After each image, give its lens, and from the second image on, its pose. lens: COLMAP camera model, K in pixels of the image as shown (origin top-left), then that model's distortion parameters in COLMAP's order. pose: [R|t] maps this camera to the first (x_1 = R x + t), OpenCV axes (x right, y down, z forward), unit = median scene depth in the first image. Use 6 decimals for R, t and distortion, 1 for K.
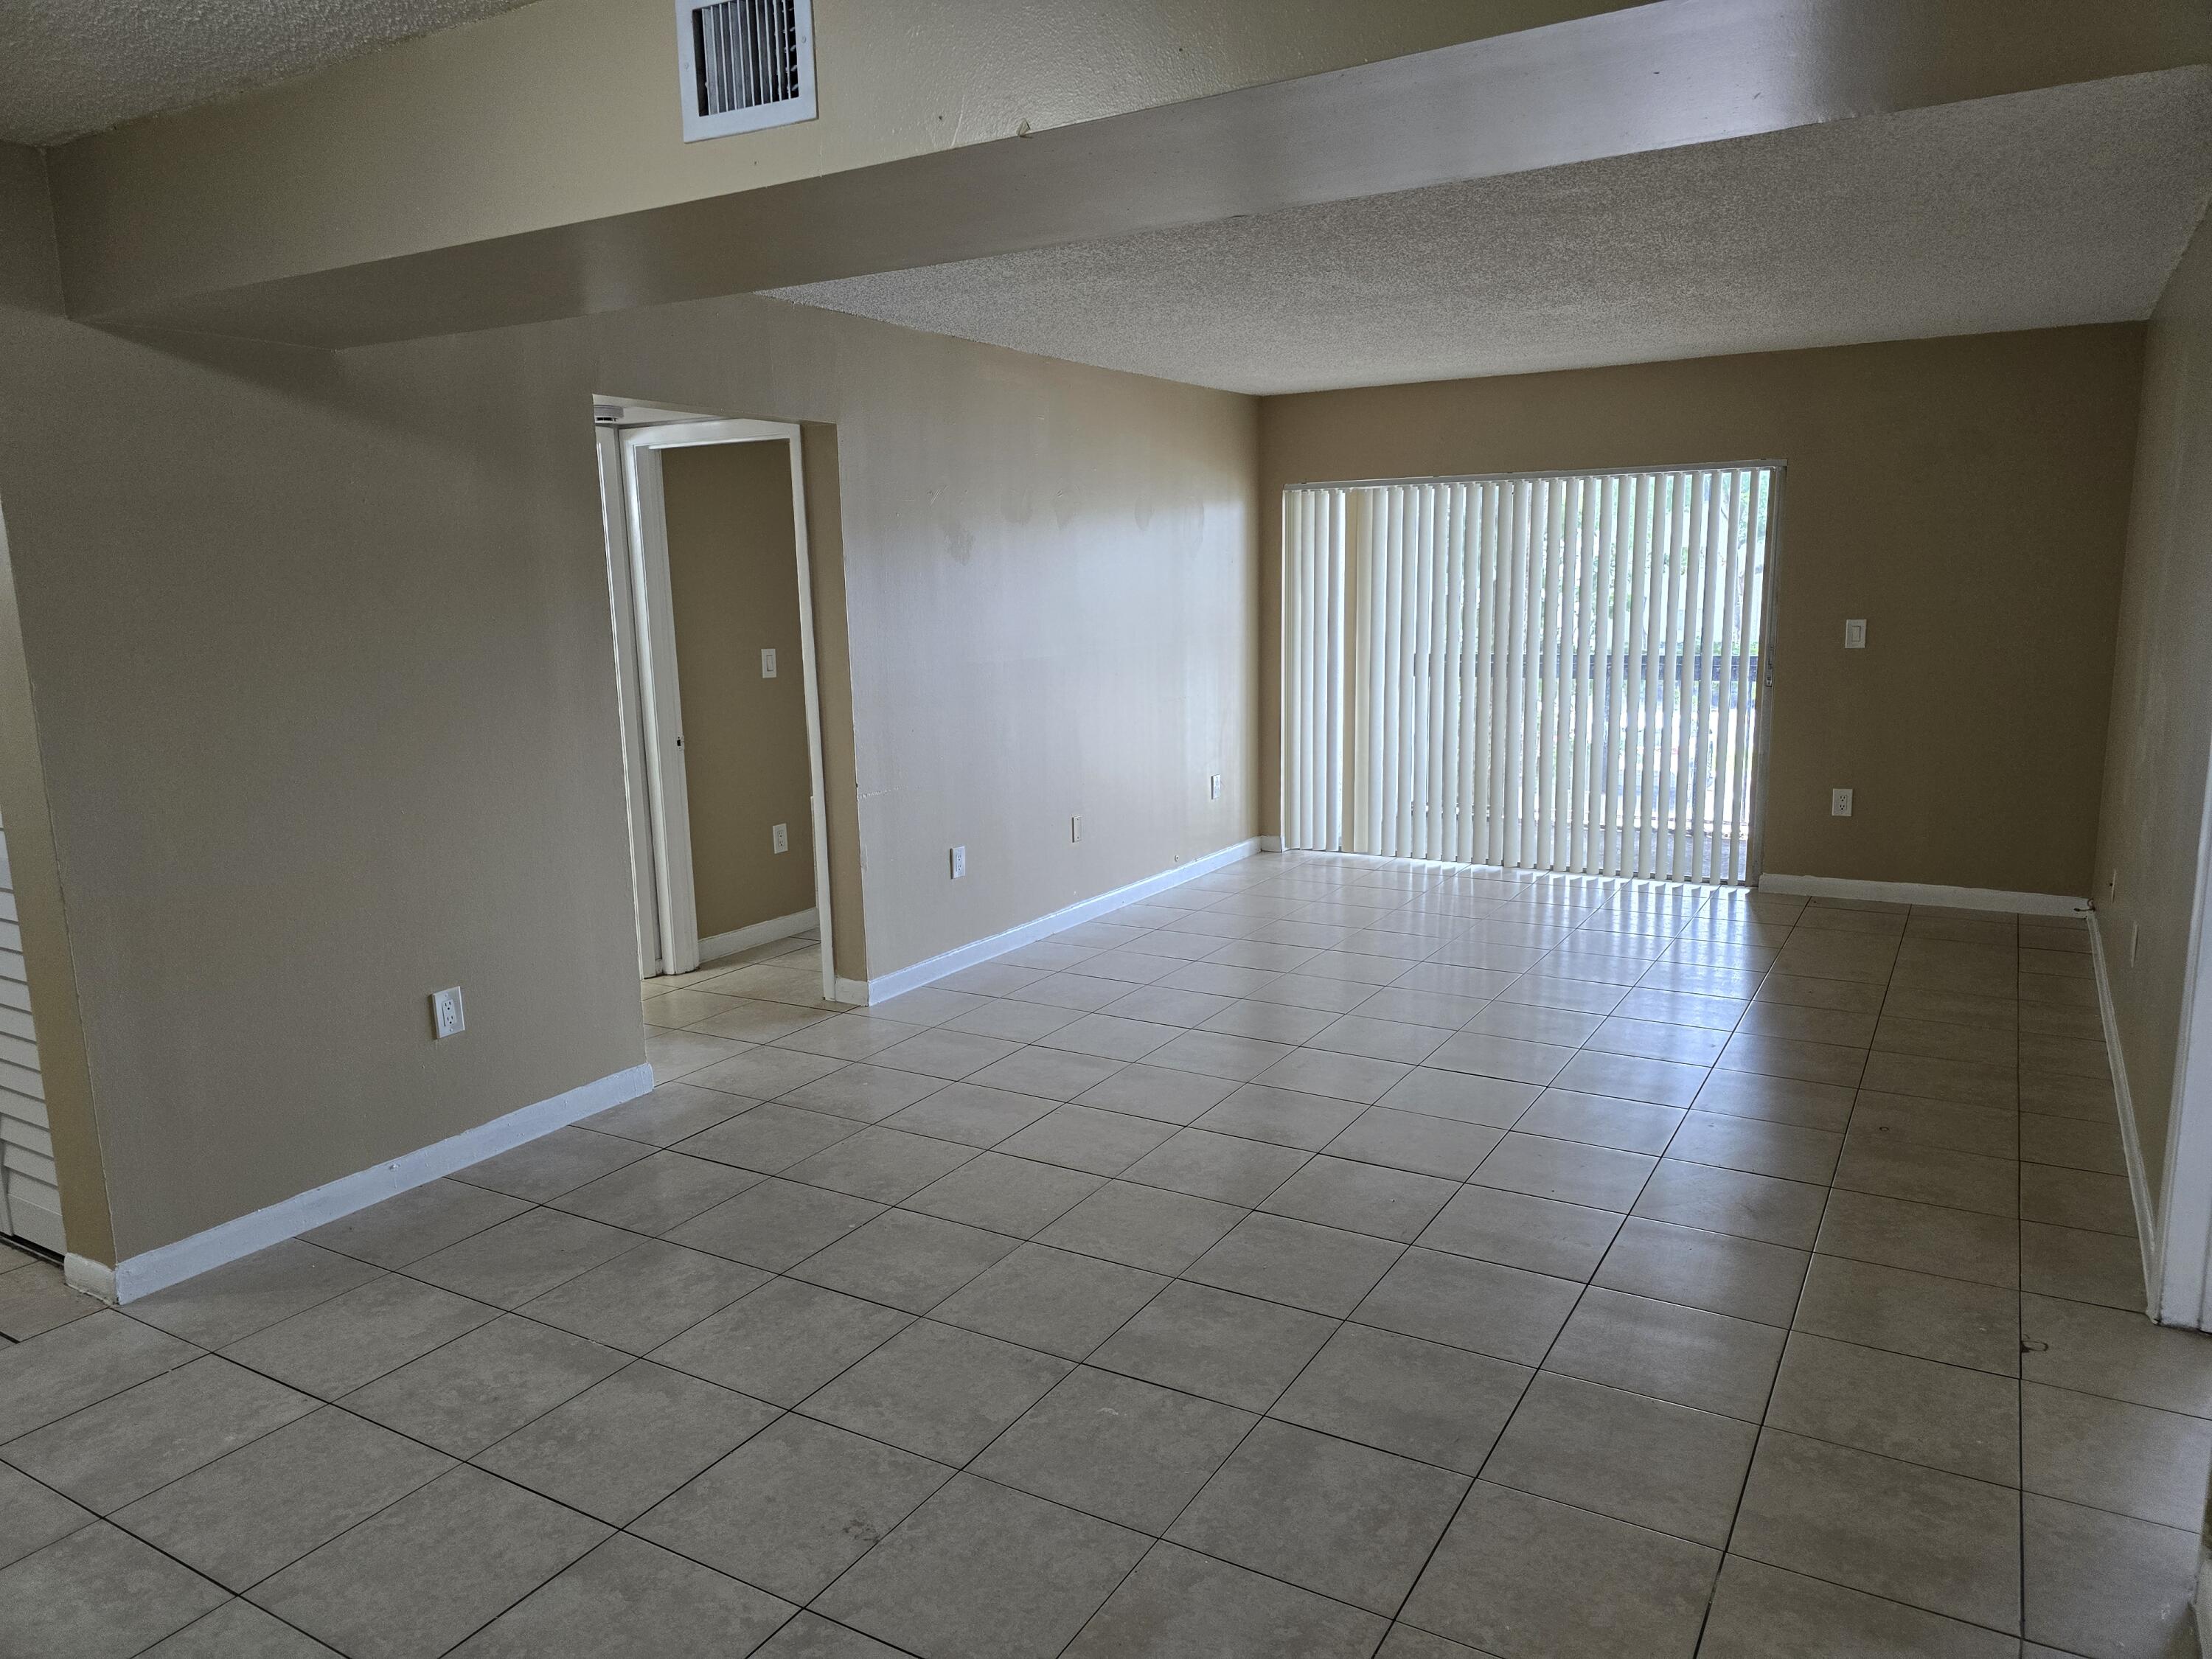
lens RADIAL K [[1492.4, 0, 1095.8], [0, 1492.4, 824.1], [0, 0, 1]] dist [0.066177, -0.060310]
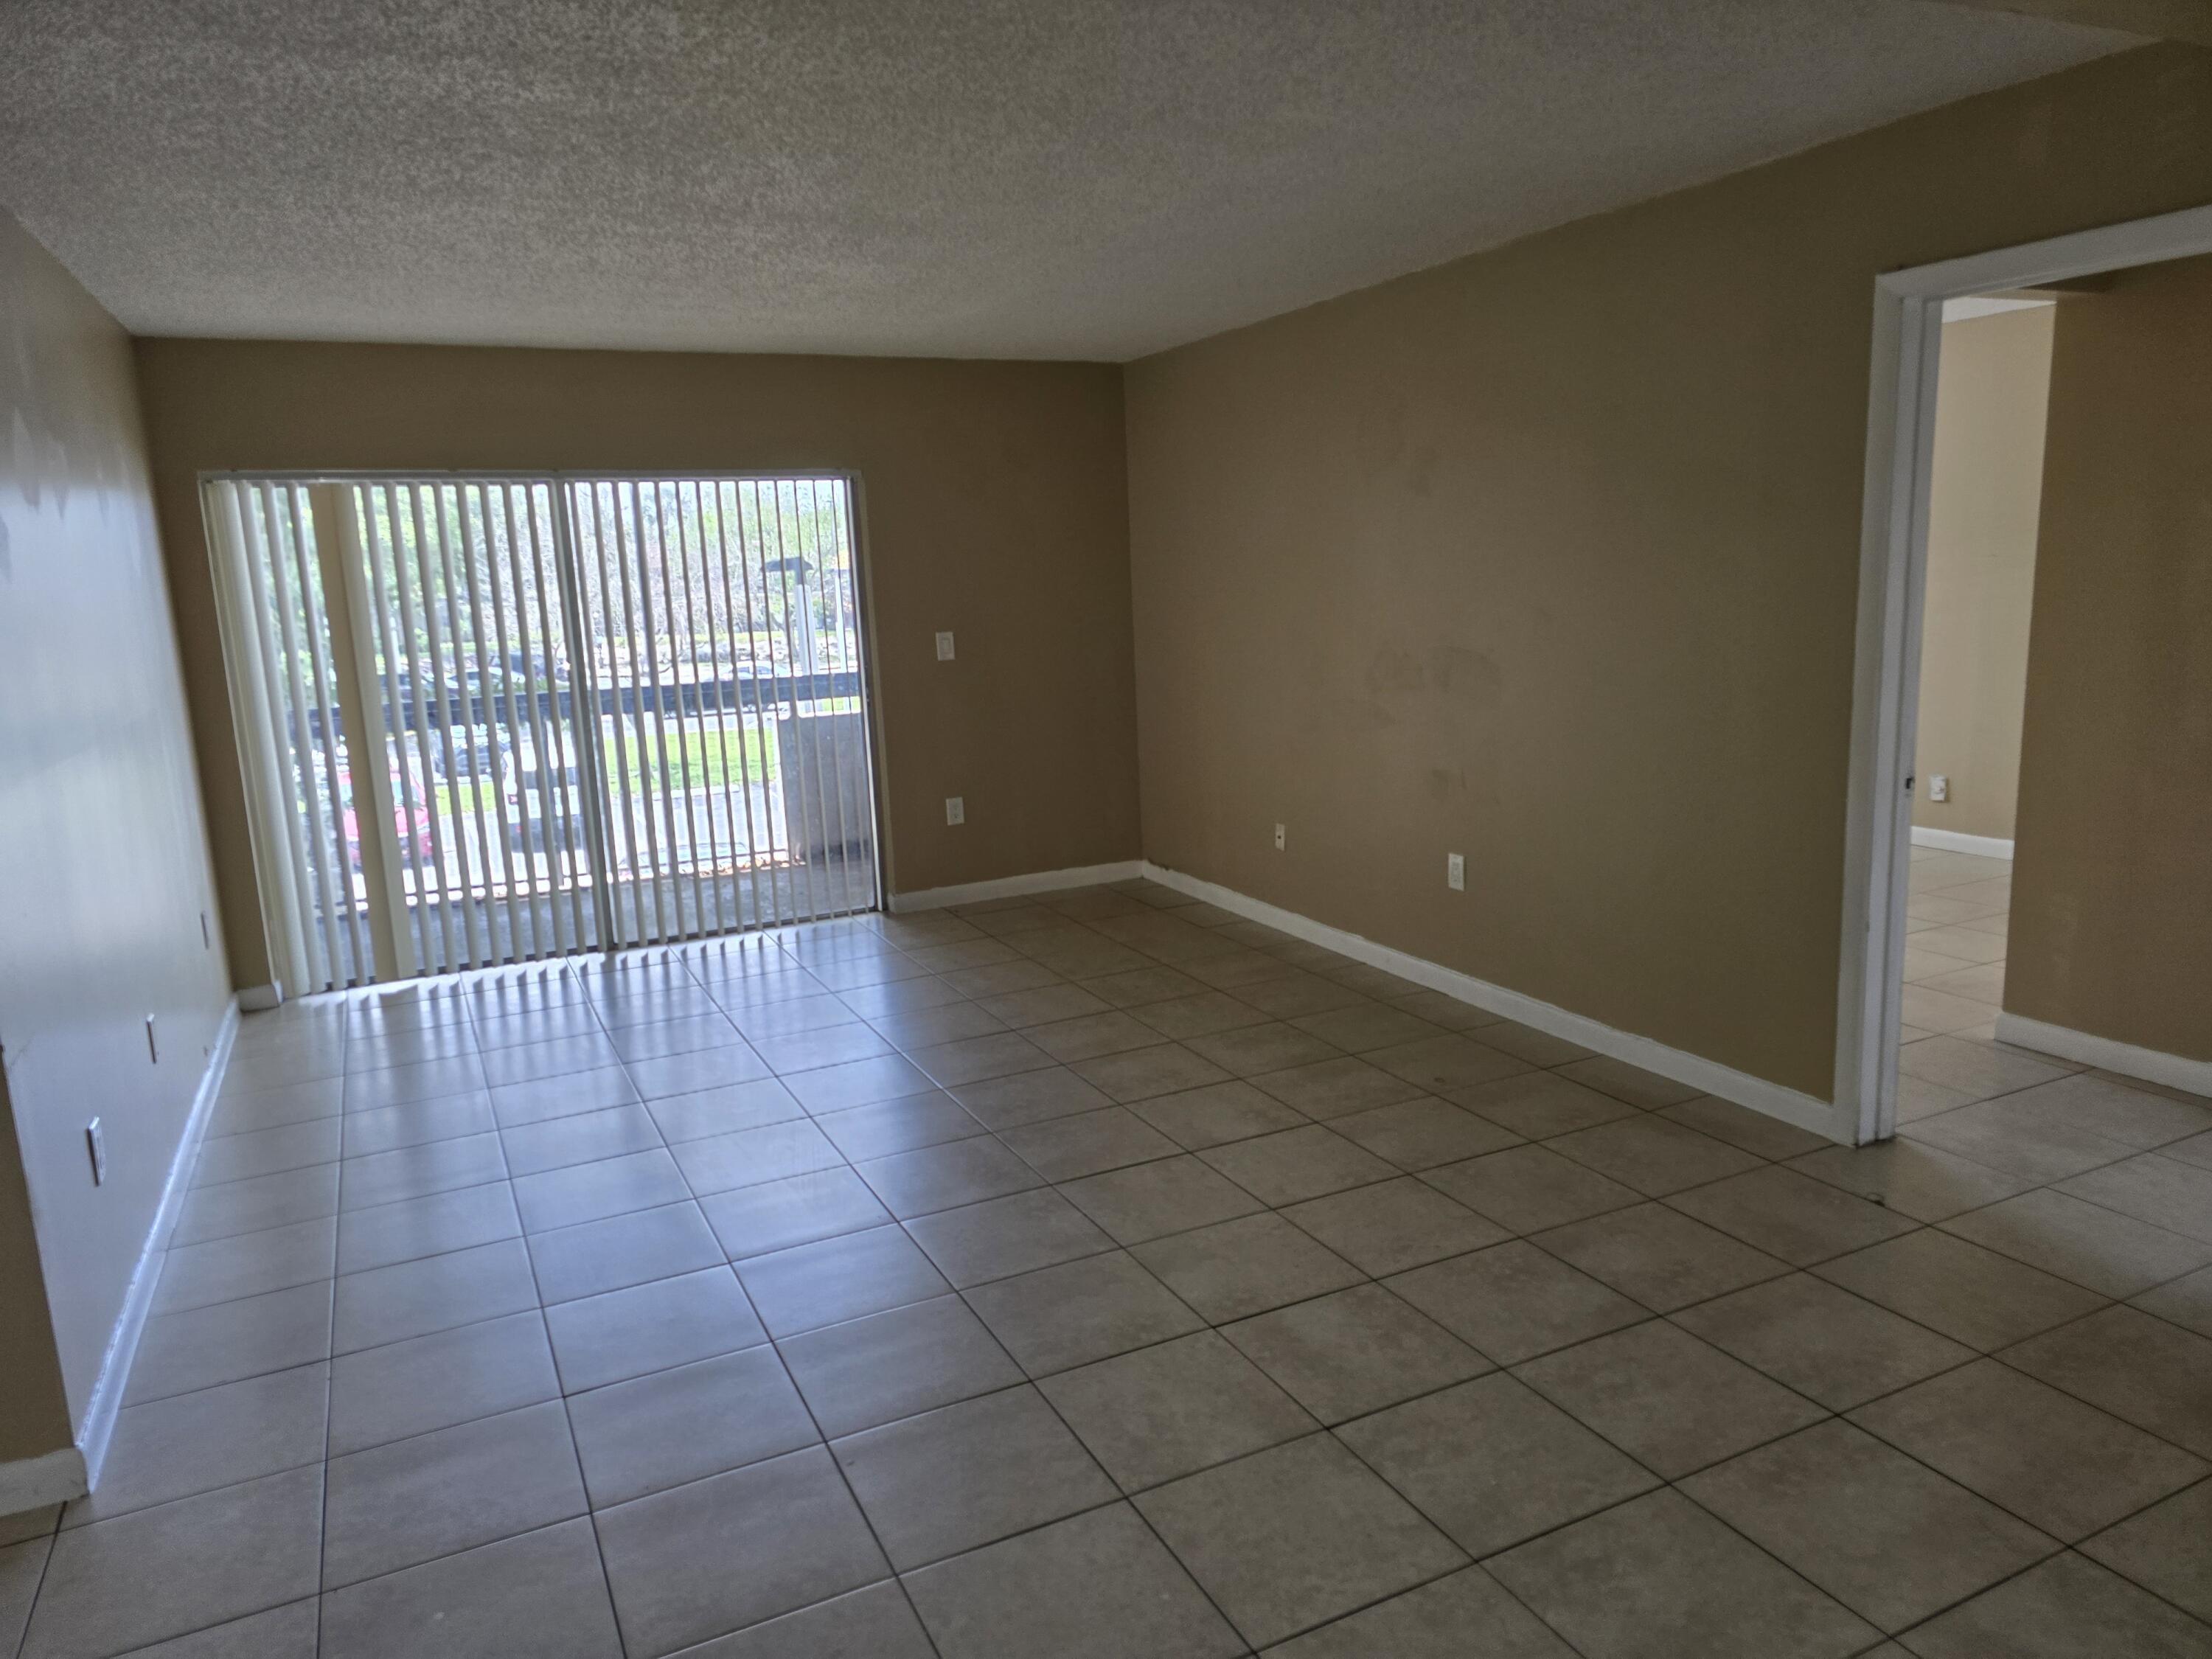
lens RADIAL K [[1492.4, 0, 1100.1], [0, 1492.4, 837.1], [0, 0, 1]] dist [0.066177, -0.060310]
pose [[0.555529, -0.156552, 0.816627, -0.278564], [0.174609, 0.982181, 0.069508, -0.050942], [-0.812957, 0.103977, 0.572966, 0.354595]]
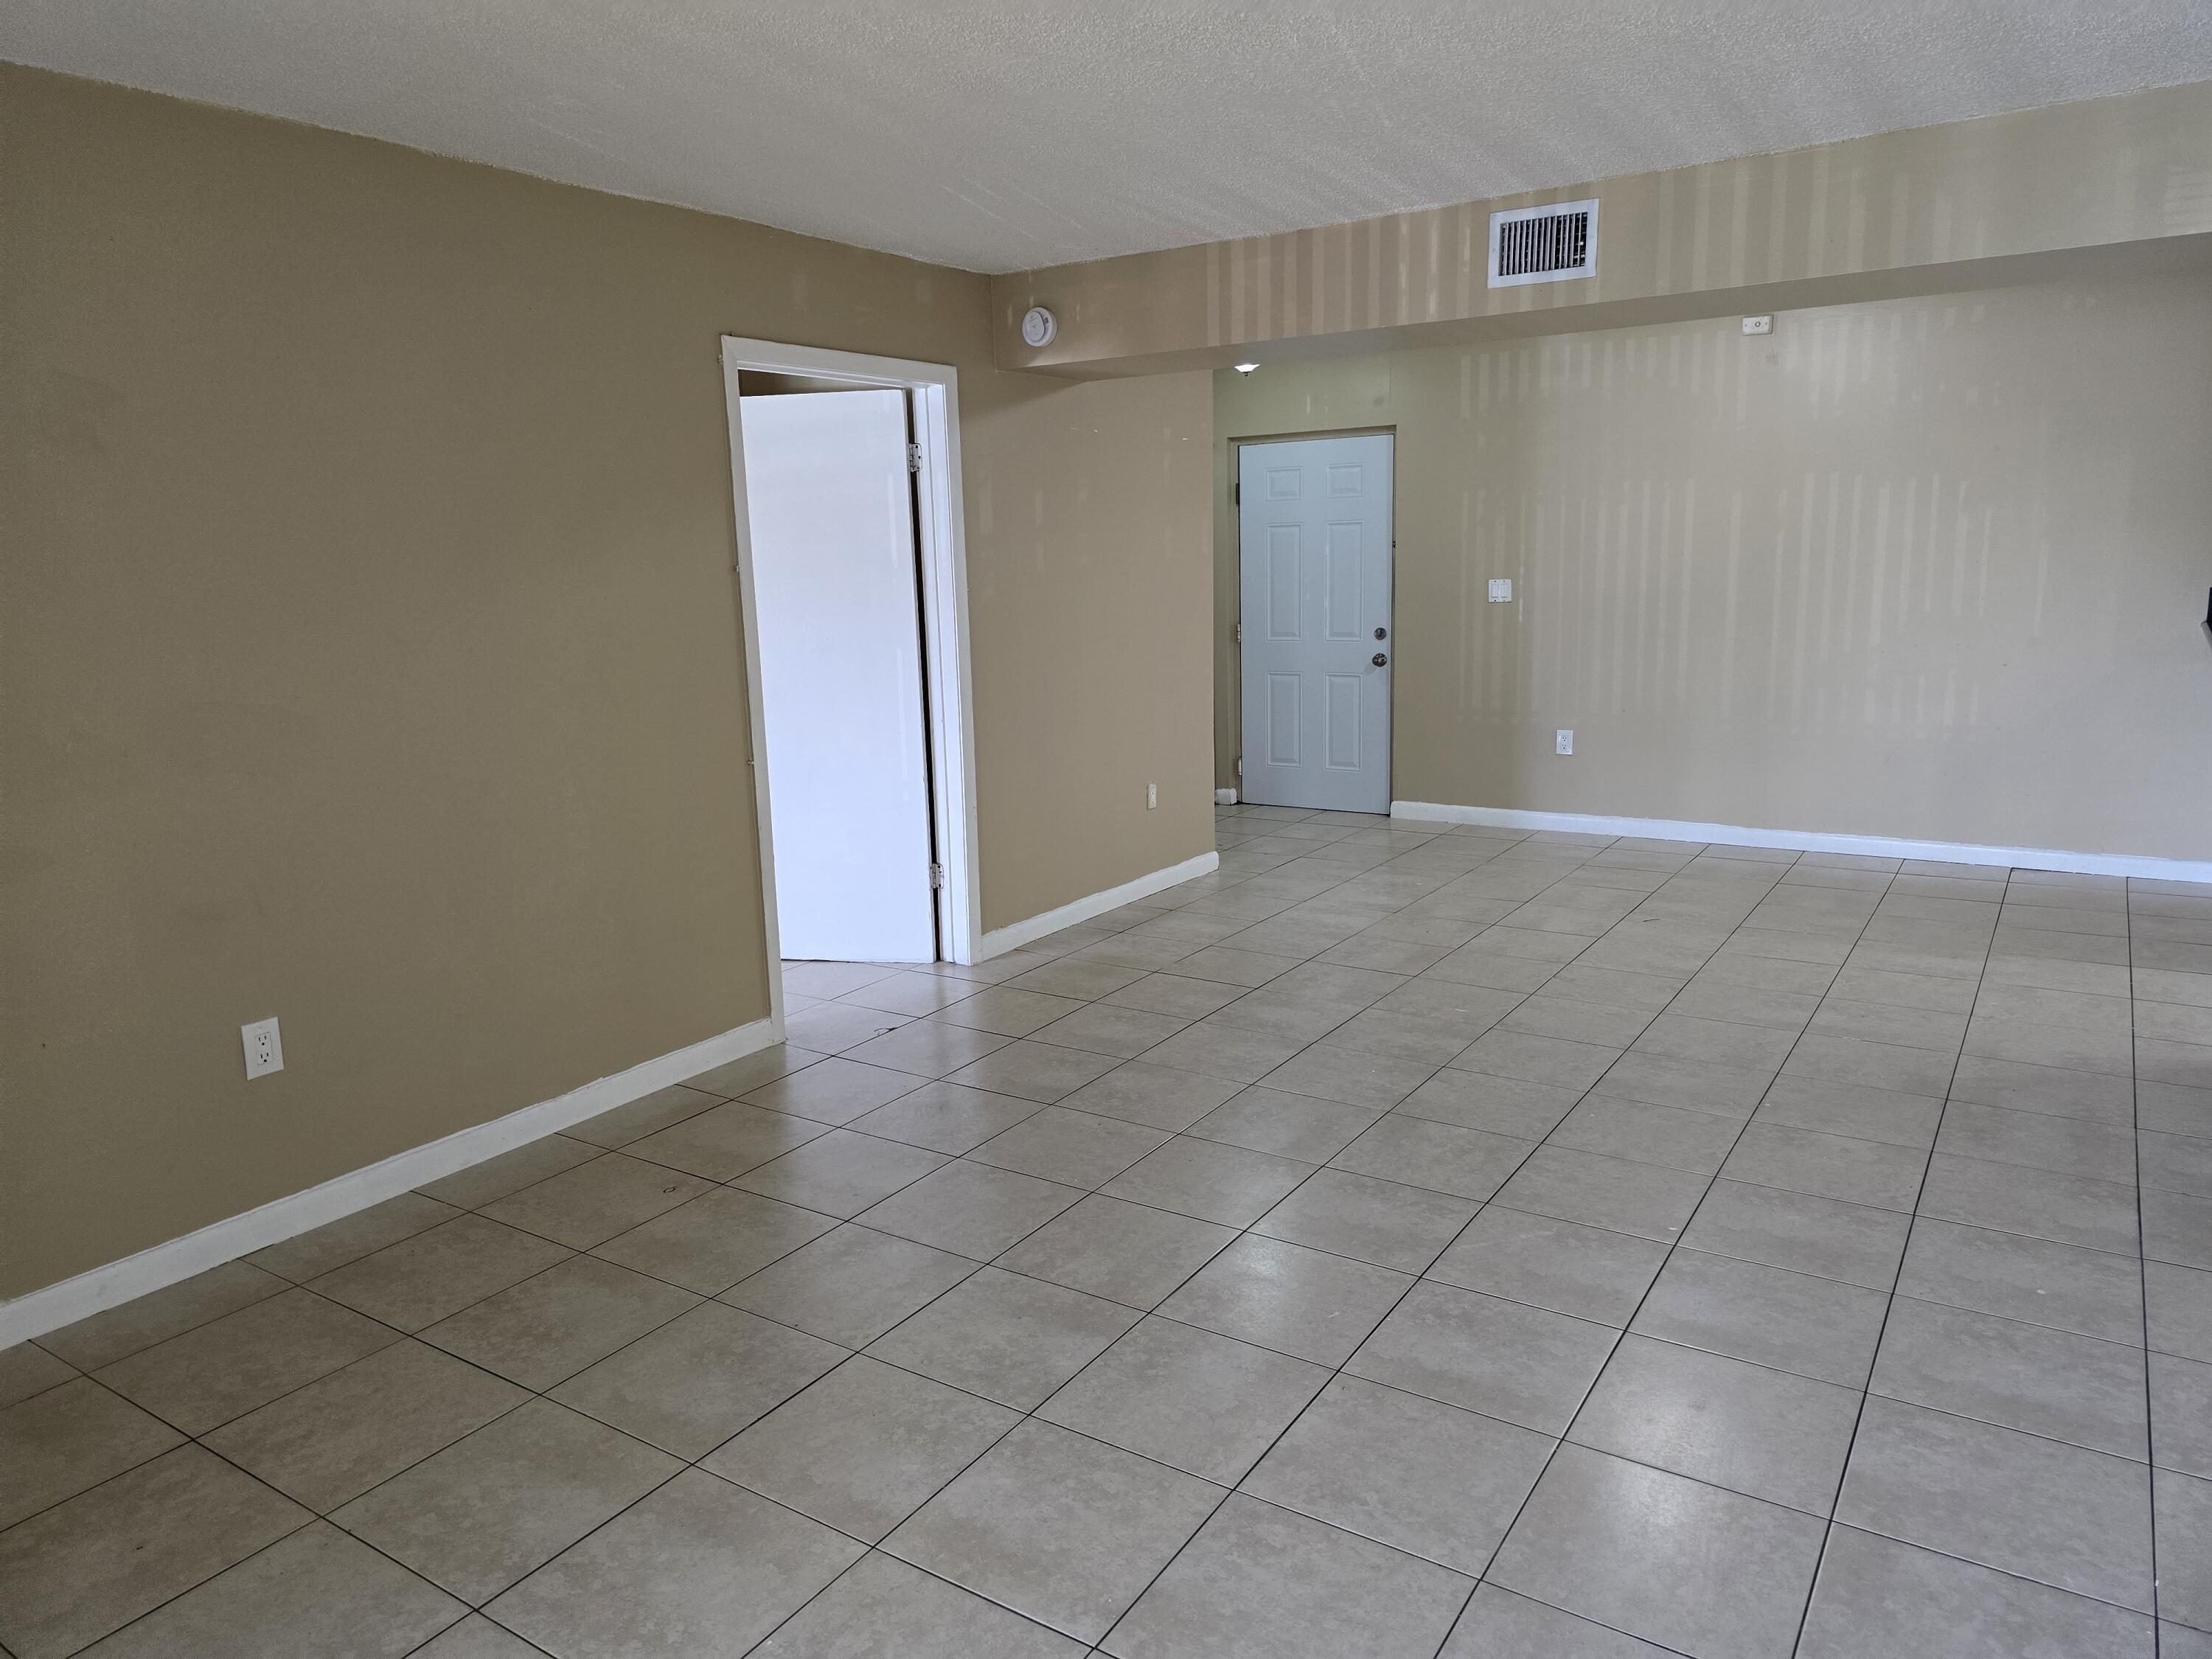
lens RADIAL K [[1492.4, 0, 1106.8], [0, 1492.4, 829.7], [0, 0, 1]] dist [0.066177, -0.060310]
pose [[-0.997760, 0.038708, 0.054553, 0.130180], [0.055693, 0.932443, 0.356999, -0.174228], [-0.037048, 0.359238, -0.932510, 1.058622]]
